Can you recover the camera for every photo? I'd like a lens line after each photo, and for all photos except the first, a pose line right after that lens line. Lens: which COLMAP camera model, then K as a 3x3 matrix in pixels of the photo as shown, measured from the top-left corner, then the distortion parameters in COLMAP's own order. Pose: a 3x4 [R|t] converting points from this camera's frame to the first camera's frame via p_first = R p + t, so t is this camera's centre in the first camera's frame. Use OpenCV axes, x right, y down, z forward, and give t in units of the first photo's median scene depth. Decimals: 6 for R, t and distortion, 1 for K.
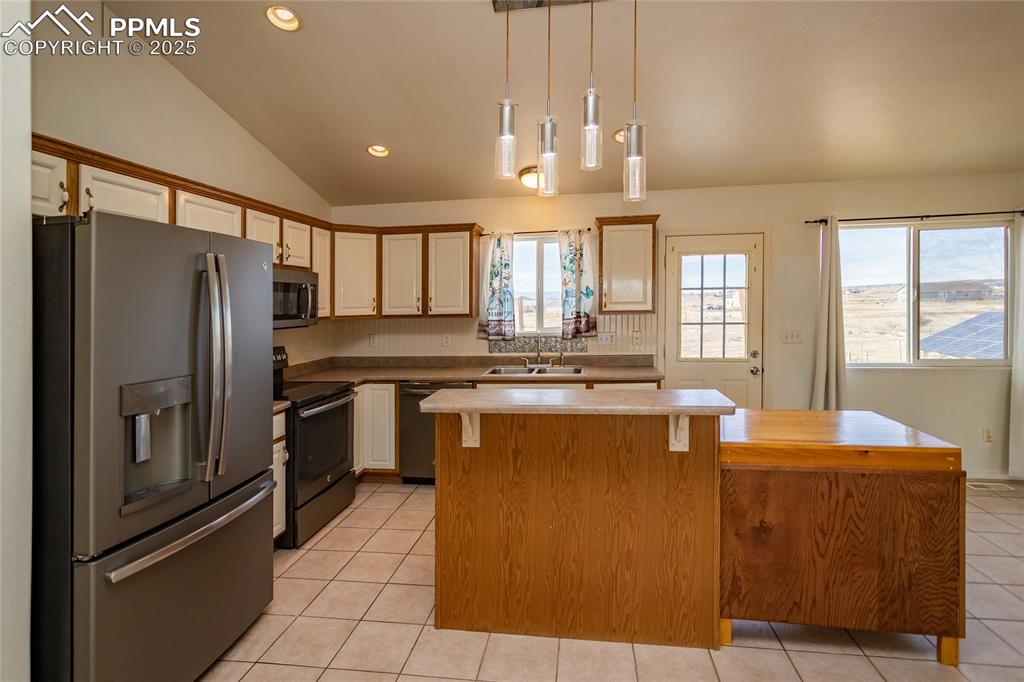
lens RADIAL K [[520.7, 0, 503.6], [0, 520.7, 332.2], [0, 0, 1]] dist [-0.000529, 0.000737]
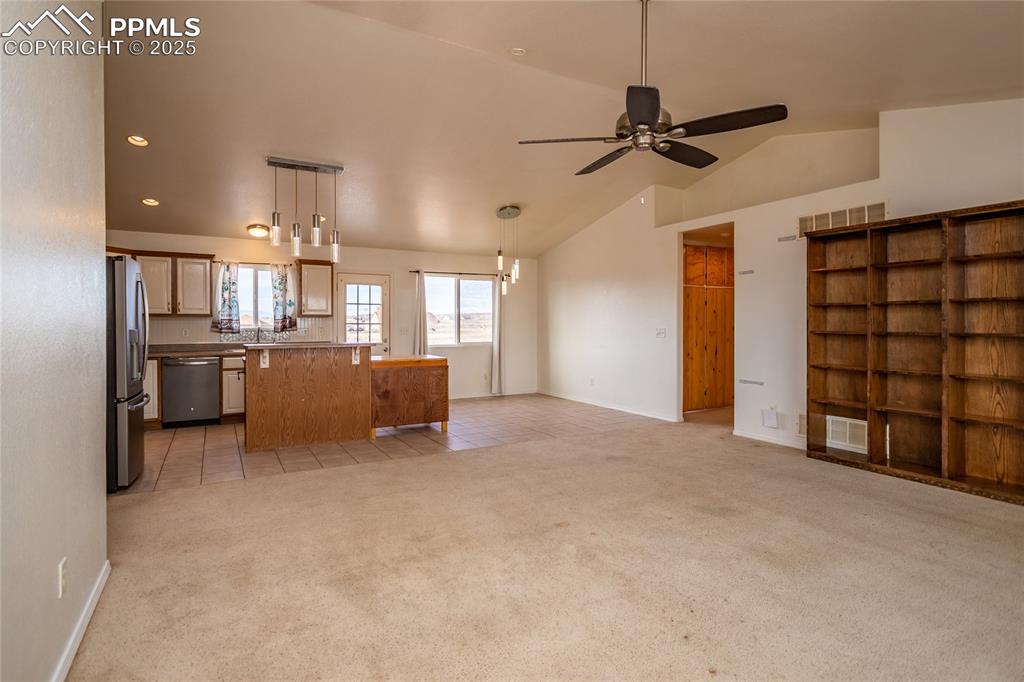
lens RADIAL K [[520.7, 0, 503.6], [0, 520.7, 332.2], [0, 0, 1]] dist [-0.000529, 0.000737]
pose [[0.789808, 0.008980, 0.613288, -0.310114], [0.015927, 0.999255, -0.035142, 0.081314], [-0.613147, 0.037523, 0.789077, -0.690423]]
